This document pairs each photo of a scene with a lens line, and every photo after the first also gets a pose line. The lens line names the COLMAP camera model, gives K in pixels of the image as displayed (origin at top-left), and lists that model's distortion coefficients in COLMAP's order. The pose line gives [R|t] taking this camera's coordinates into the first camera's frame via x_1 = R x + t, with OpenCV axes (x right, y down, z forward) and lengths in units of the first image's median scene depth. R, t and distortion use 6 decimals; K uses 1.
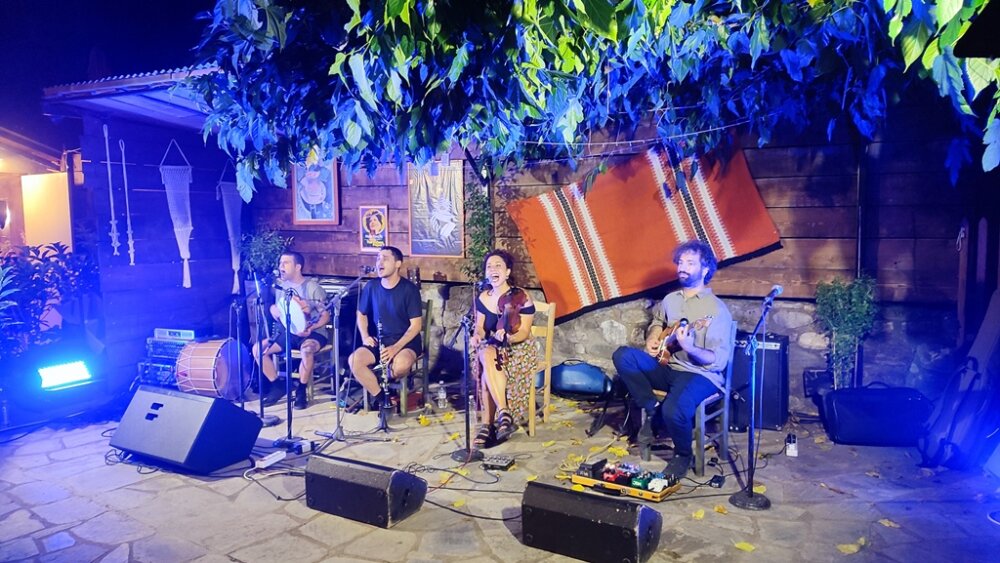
lens RADIAL K [[700.6, 0, 500.0], [0, 700.6, 281.5], [0, 0, 1]] dist [0.000045, -0.007816]
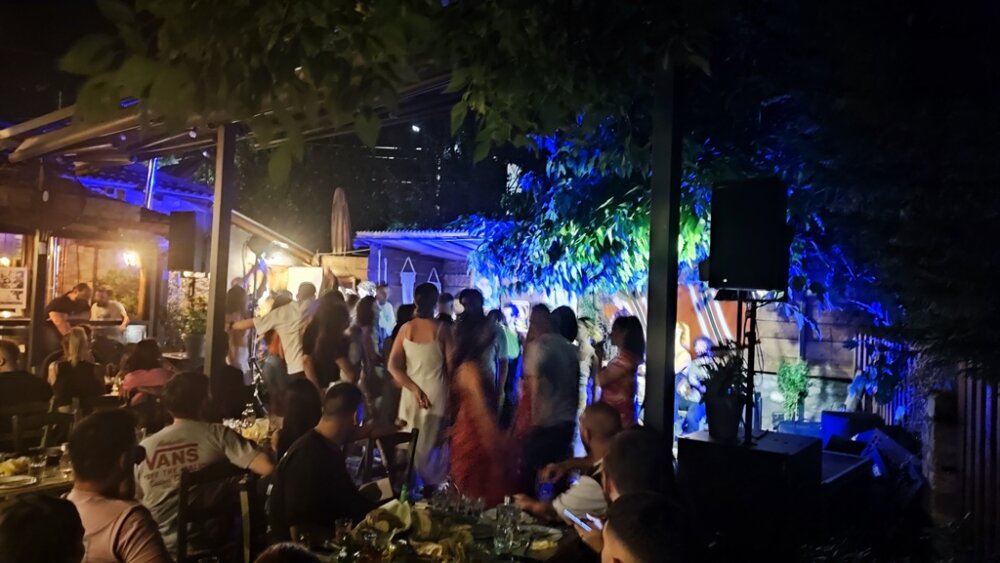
lens RADIAL K [[718.7, 0, 500.0], [0, 718.7, 281.5], [0, 0, 1]] dist [-0.000651, -0.000098]
pose [[0.992397, 0.054885, -0.110159, -0.075111], [-0.067232, 0.991466, -0.111691, 0.053997], [0.103089, 0.118249, 0.987618, -1.059888]]
